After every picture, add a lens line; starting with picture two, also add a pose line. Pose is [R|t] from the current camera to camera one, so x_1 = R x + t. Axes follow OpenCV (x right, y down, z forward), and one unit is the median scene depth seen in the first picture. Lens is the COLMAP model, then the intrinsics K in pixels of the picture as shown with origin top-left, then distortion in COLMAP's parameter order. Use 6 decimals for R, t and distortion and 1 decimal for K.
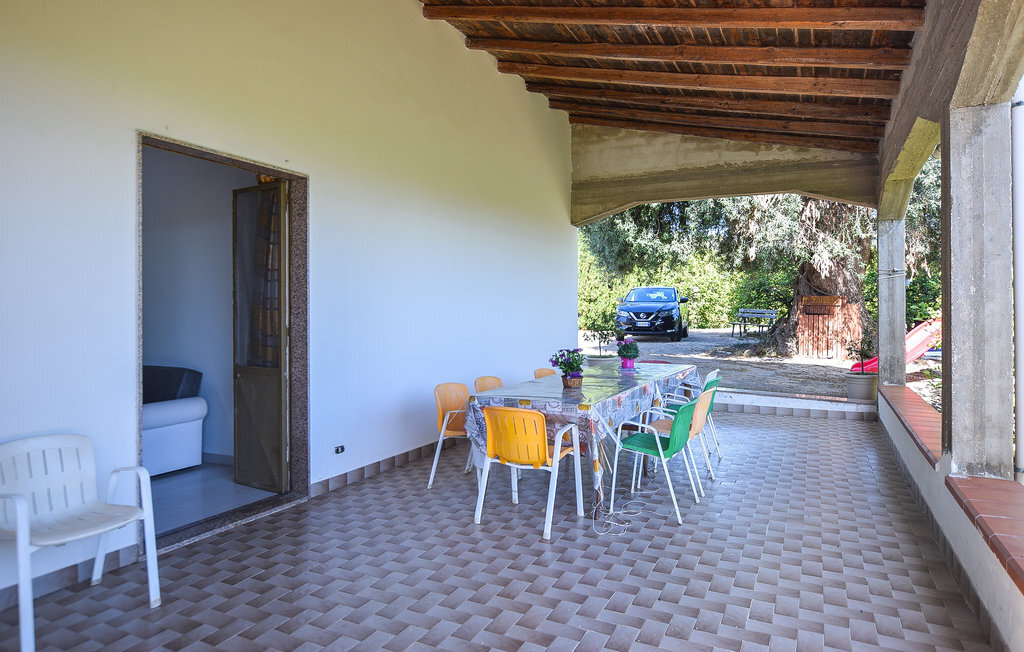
lens RADIAL K [[636.0, 0, 512.3], [0, 636.0, 306.3], [0, 0, 1]] dist [0.000223, 0.000642]
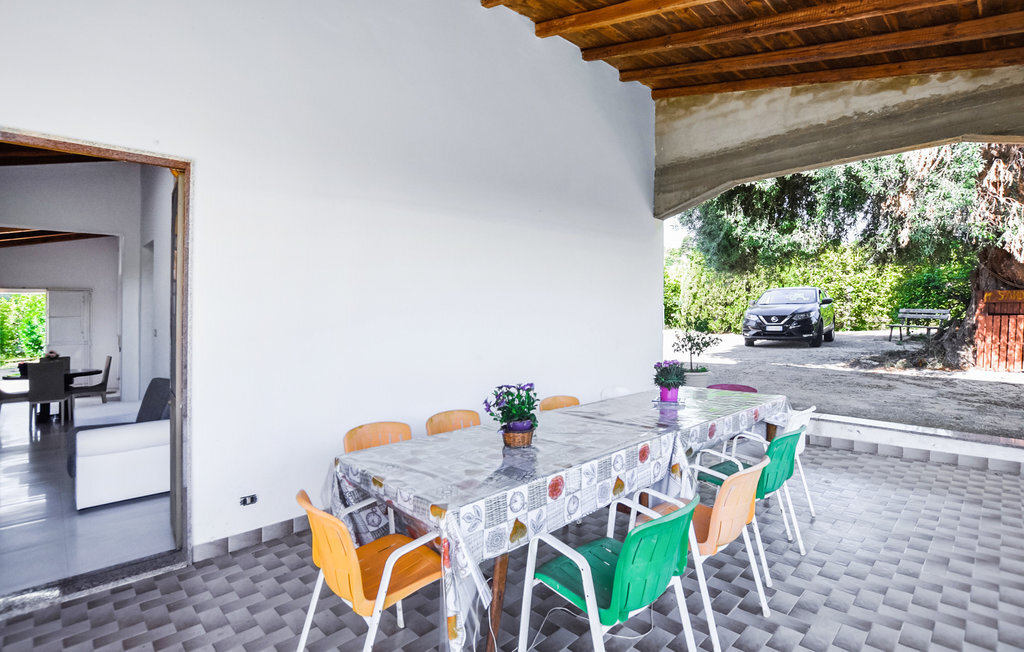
lens RADIAL K [[501.7, 0, 511.2], [0, 501.7, 339.7], [0, 0, 1]] dist [-0.026197, -0.000519]
pose [[0.940112, -0.006367, -0.340806, 0.132942], [0.024769, 0.998458, 0.049673, -0.001464], [0.339964, -0.055140, 0.938820, 0.273657]]
